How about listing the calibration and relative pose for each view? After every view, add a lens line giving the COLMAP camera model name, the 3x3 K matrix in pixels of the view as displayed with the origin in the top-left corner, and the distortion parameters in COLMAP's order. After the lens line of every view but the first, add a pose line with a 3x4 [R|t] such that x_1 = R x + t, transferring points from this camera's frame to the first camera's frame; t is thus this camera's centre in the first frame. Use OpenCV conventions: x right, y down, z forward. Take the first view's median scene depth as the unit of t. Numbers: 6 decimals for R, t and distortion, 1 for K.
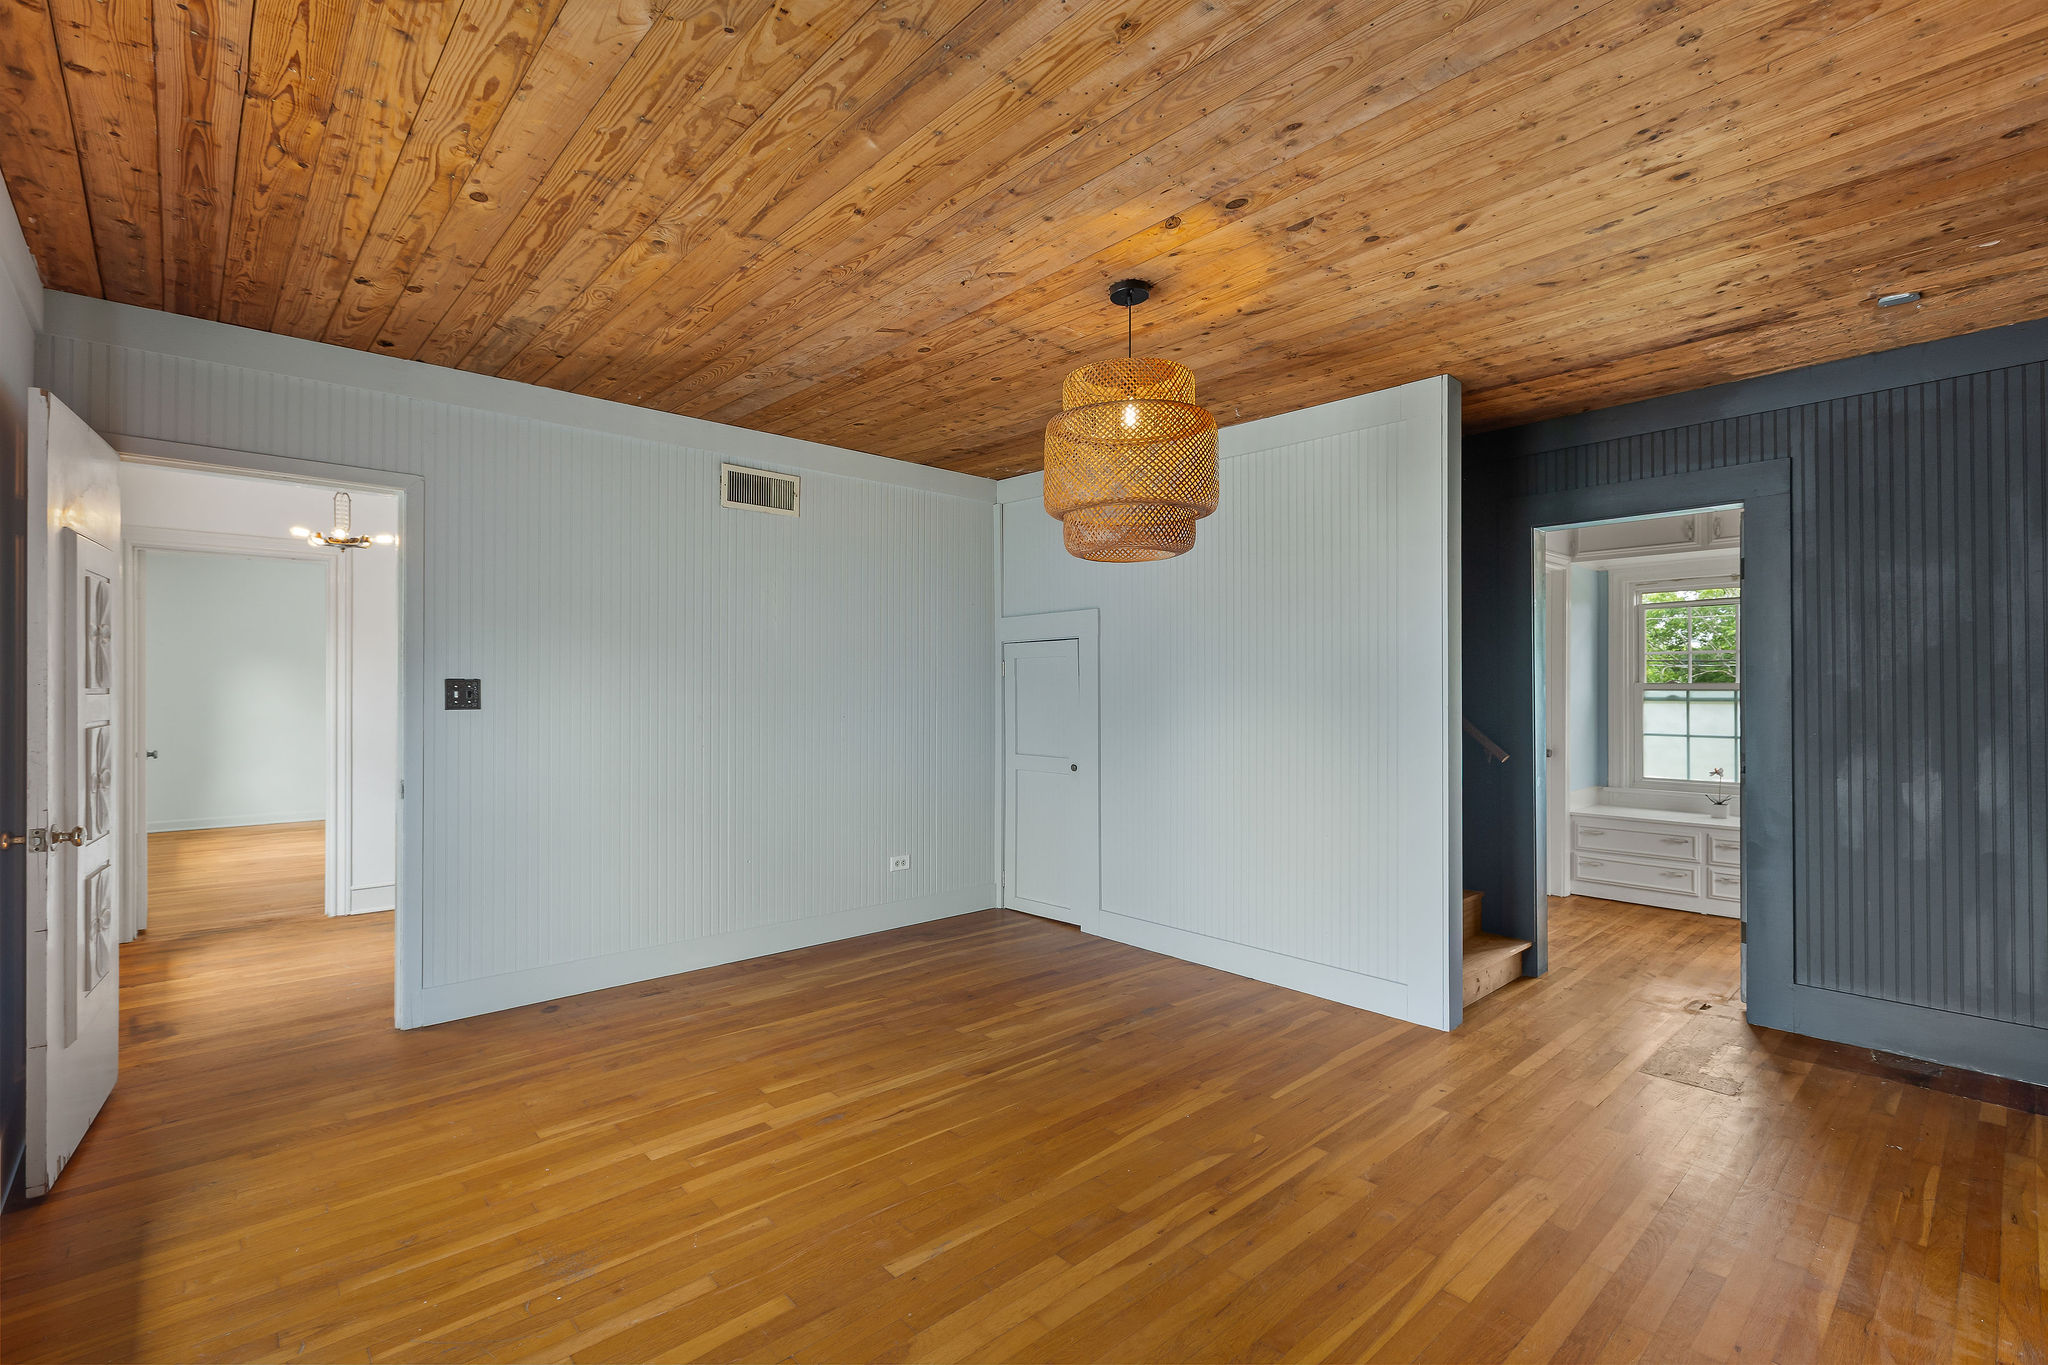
lens RADIAL K [[914.2, 0, 1023.1], [0, 914.2, 686.6], [0, 0, 1]] dist [0.003345, -0.001462]
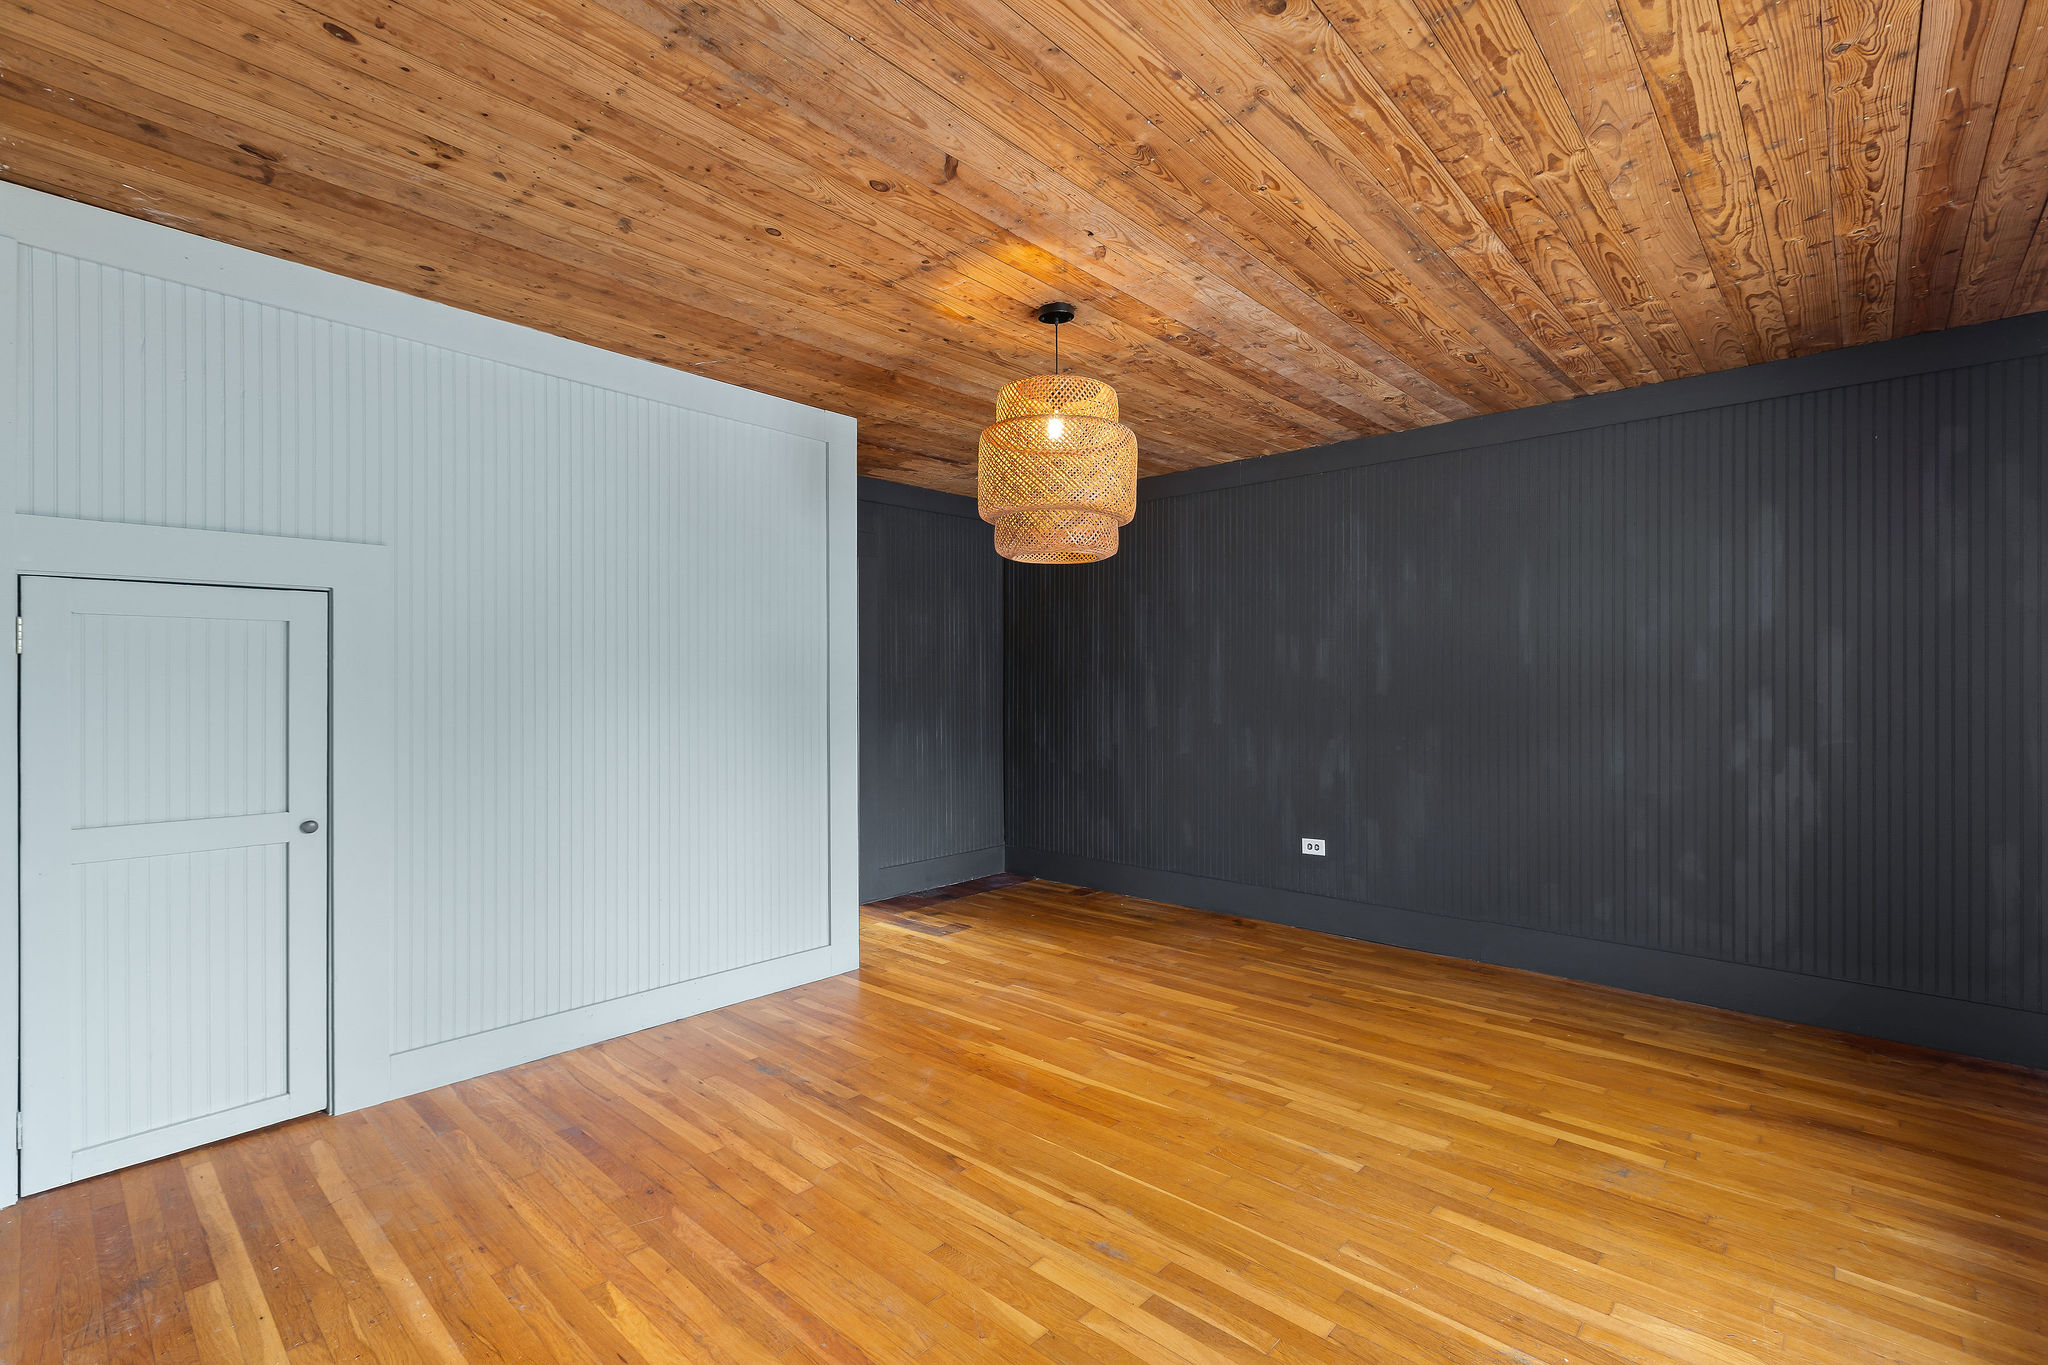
lens RADIAL K [[914.2, 0, 1023.3], [0, 914.2, 681.3], [0, 0, 1]] dist [0.003345, -0.001462]
pose [[-0.088779, 0.002879, 0.996047, -1.000718], [-0.003297, 0.999989, -0.003184, 0.005996], [-0.996046, -0.003566, -0.088768, 1.192400]]
